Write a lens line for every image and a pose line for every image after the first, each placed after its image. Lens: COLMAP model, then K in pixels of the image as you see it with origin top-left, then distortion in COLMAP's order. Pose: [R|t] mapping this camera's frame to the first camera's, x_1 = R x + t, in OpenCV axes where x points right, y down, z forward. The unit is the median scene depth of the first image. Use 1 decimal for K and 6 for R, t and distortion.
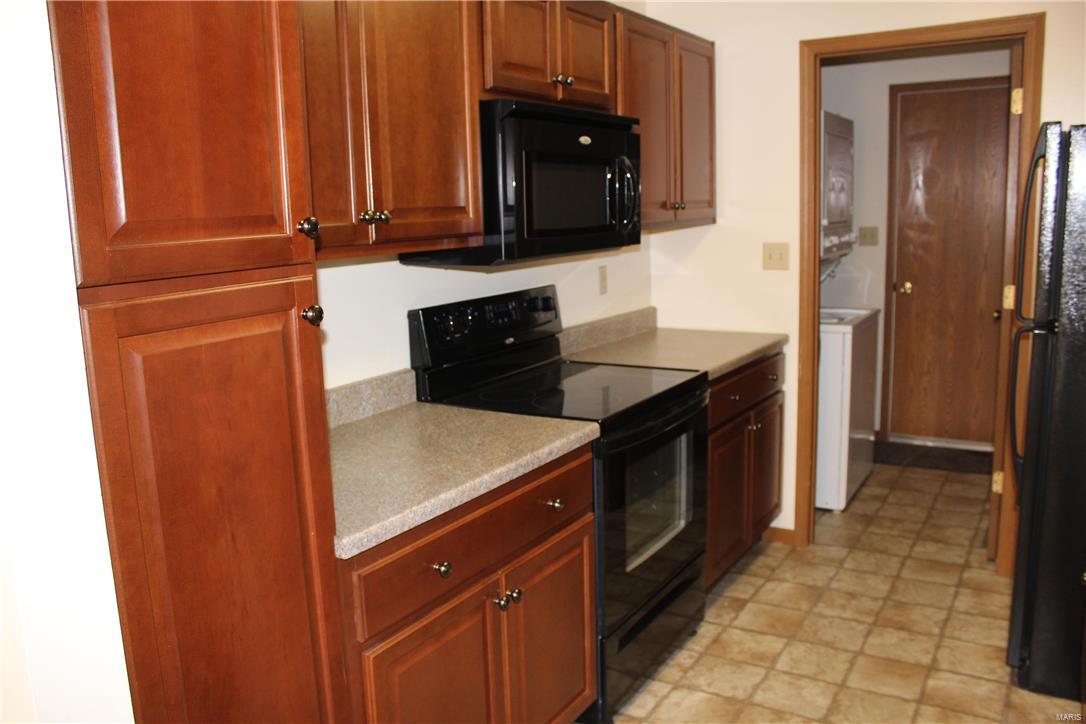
lens RADIAL K [[888.9, 0, 543.0], [0, 888.9, 362.0], [0, 0, 1]] dist [-0.165139, 0.141856]
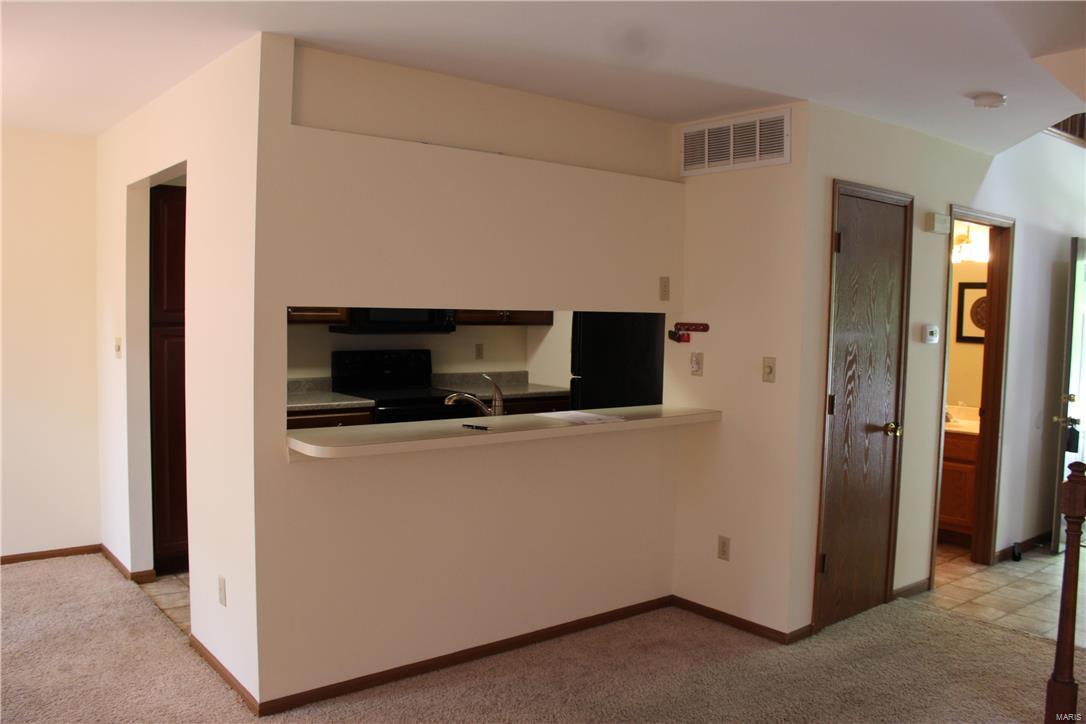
lens RADIAL K [[888.9, 0, 543.0], [0, 888.9, 362.0], [0, 0, 1]] dist [-0.165139, 0.141856]
pose [[-0.328535, 0.086723, -0.940502, 2.001499], [-0.165305, 0.975126, 0.147660, -0.186373], [0.929913, 0.203981, -0.306027, 0.493962]]
